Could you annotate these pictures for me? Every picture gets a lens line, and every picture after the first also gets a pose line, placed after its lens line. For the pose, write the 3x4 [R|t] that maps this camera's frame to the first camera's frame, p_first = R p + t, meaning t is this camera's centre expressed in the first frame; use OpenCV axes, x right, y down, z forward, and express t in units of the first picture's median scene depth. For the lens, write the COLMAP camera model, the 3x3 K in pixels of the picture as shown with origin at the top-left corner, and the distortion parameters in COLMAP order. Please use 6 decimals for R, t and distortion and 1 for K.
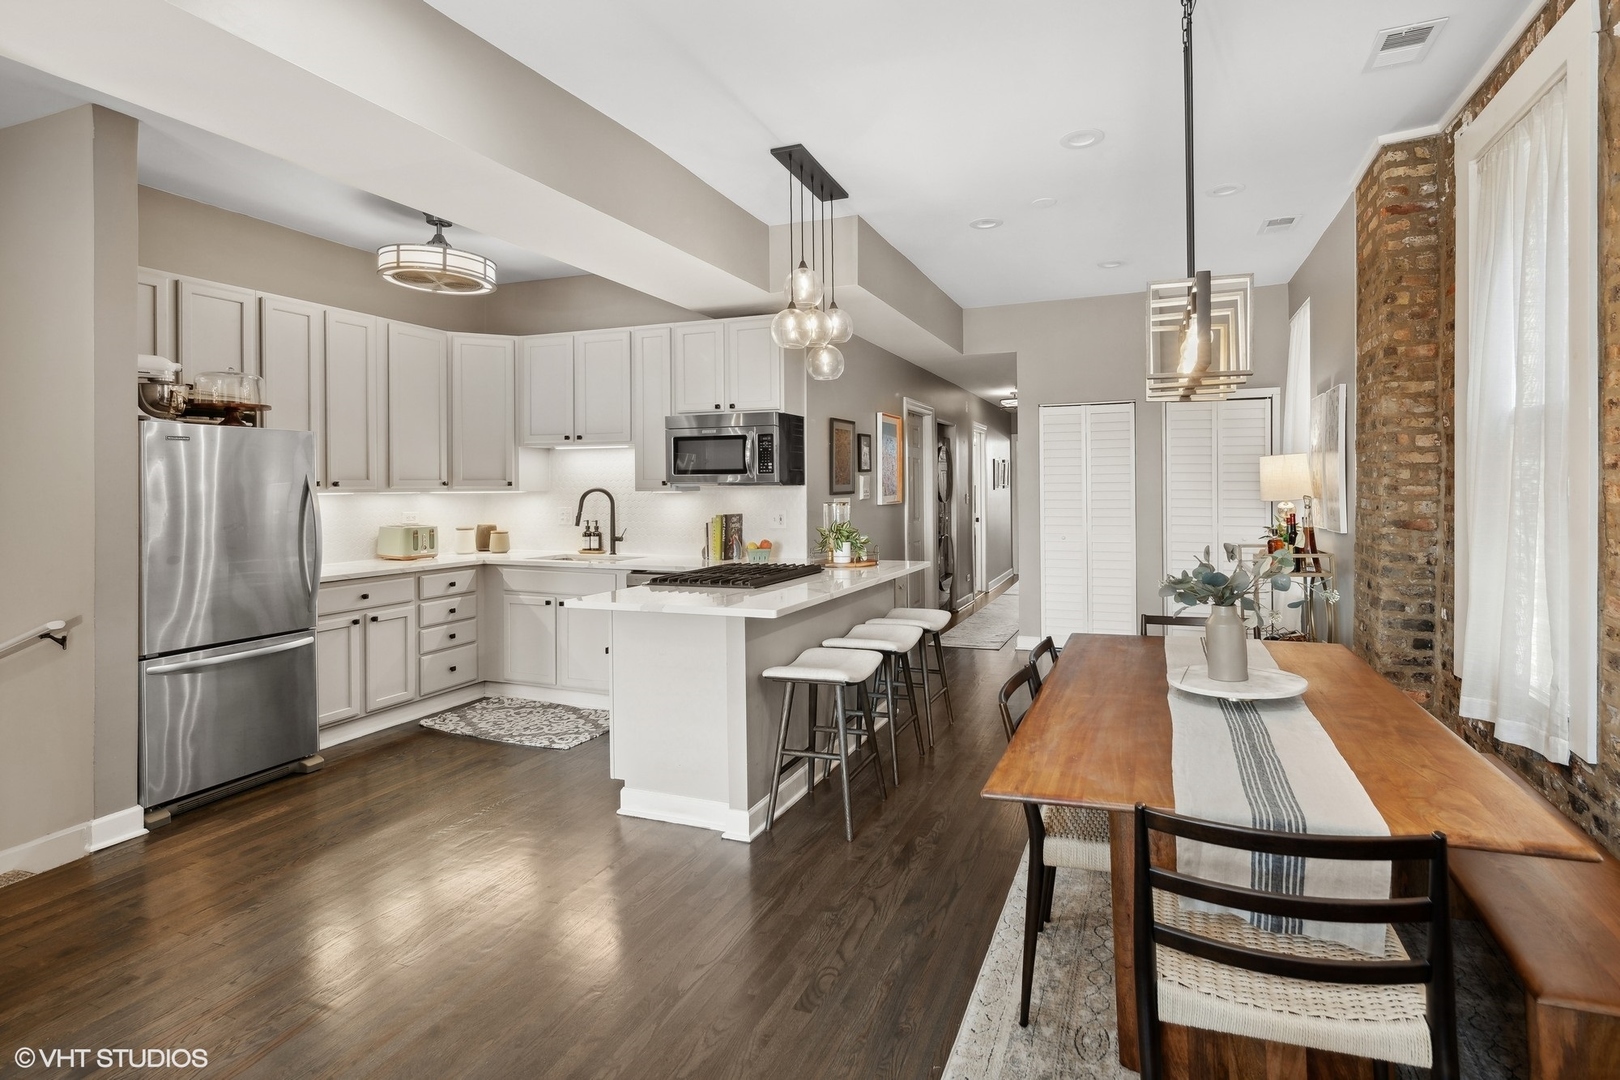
lens RADIAL K [[789.2, 0, 876.1], [0, 789.2, 475.3], [0, 0, 1]] dist [-0.011850, 0.000083]
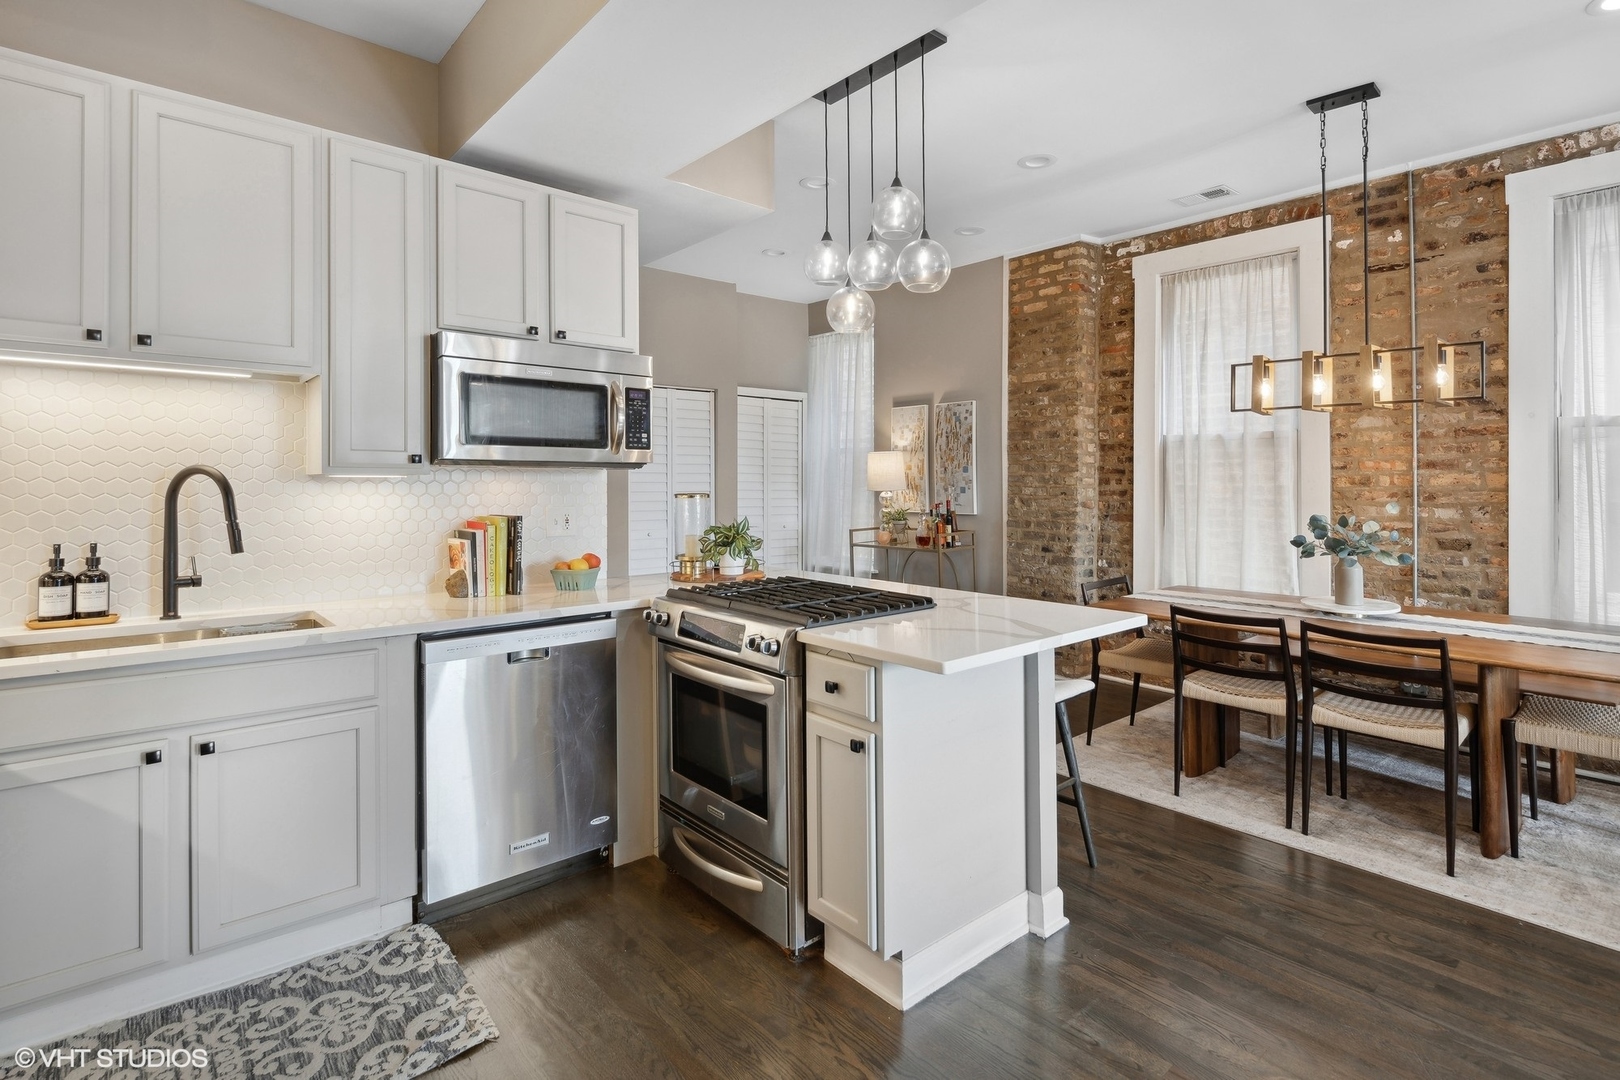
lens RADIAL K [[794.3, 0, 873.9], [0, 794.3, 450.4], [0, 0, 1]] dist [0.003562, 0.000517]
pose [[0.461595, 0.042969, 0.886050, -0.647689], [-0.018158, 0.999075, -0.038990, 0.021039], [-0.886905, 0.001908, 0.461948, 0.536960]]
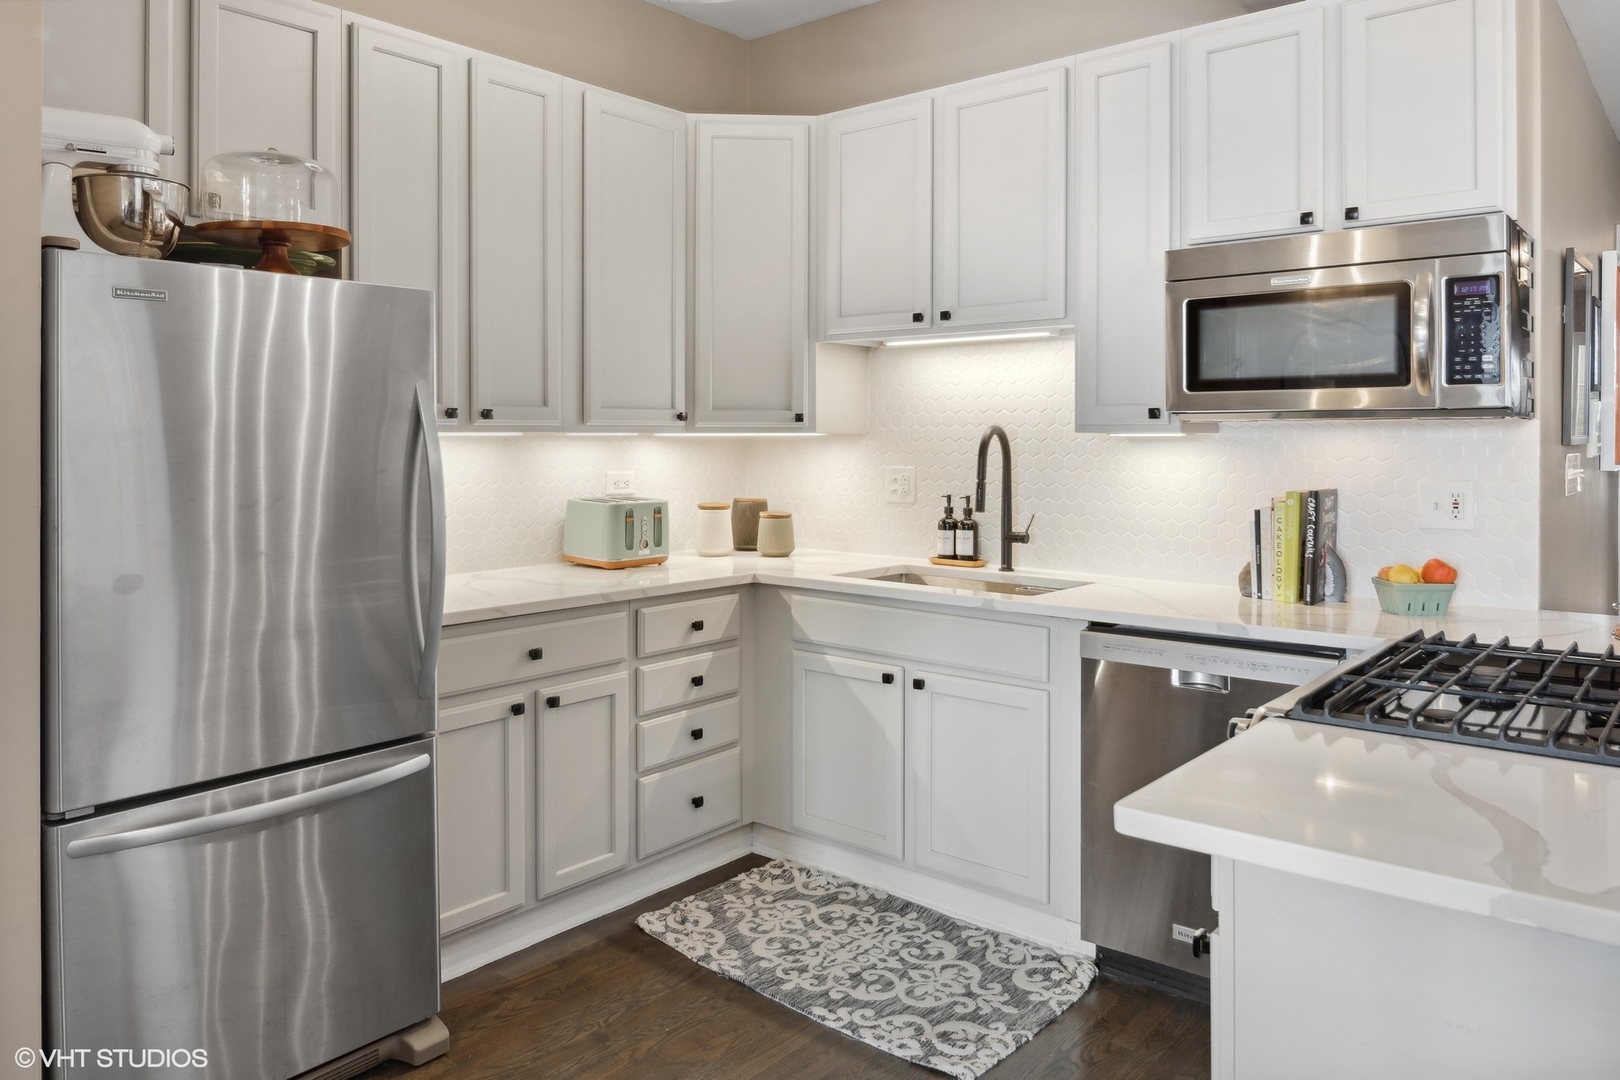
lens RADIAL K [[1143.9, 0, 817.7], [0, 1143.9, 409.6], [0, 0, 1]] dist [-0.001265, -0.003413]
pose [[0.936351, -0.003873, -0.351043, -0.239015], [0.000104, 0.999942, -0.010754, 0.015597], [0.351064, 0.010033, 0.936298, 0.394647]]
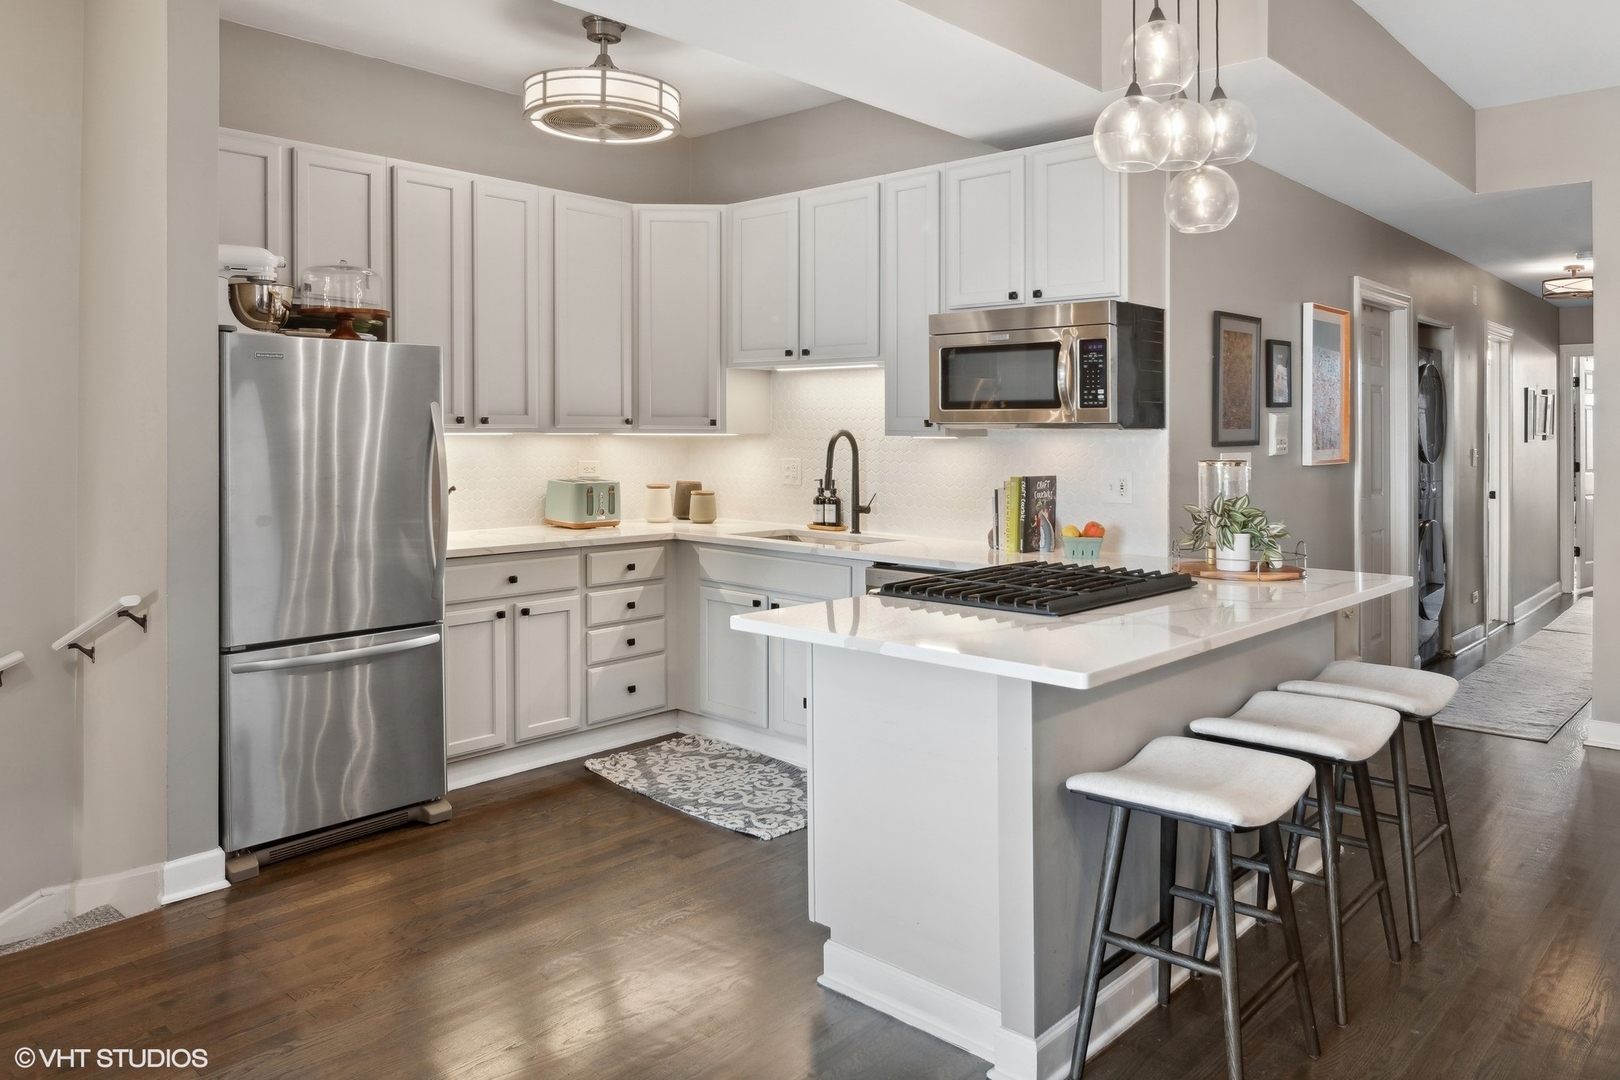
lens RADIAL K [[1126.1, 0, 808.0], [0, 1126.1, 423.3], [0, 0, 1]] dist [-0.002563, -0.001132]
pose [[0.916886, 0.008080, -0.399067, -0.002578], [-0.005283, 0.999953, 0.008109, 0.003544], [0.399114, -0.005327, 0.916886, 0.164254]]
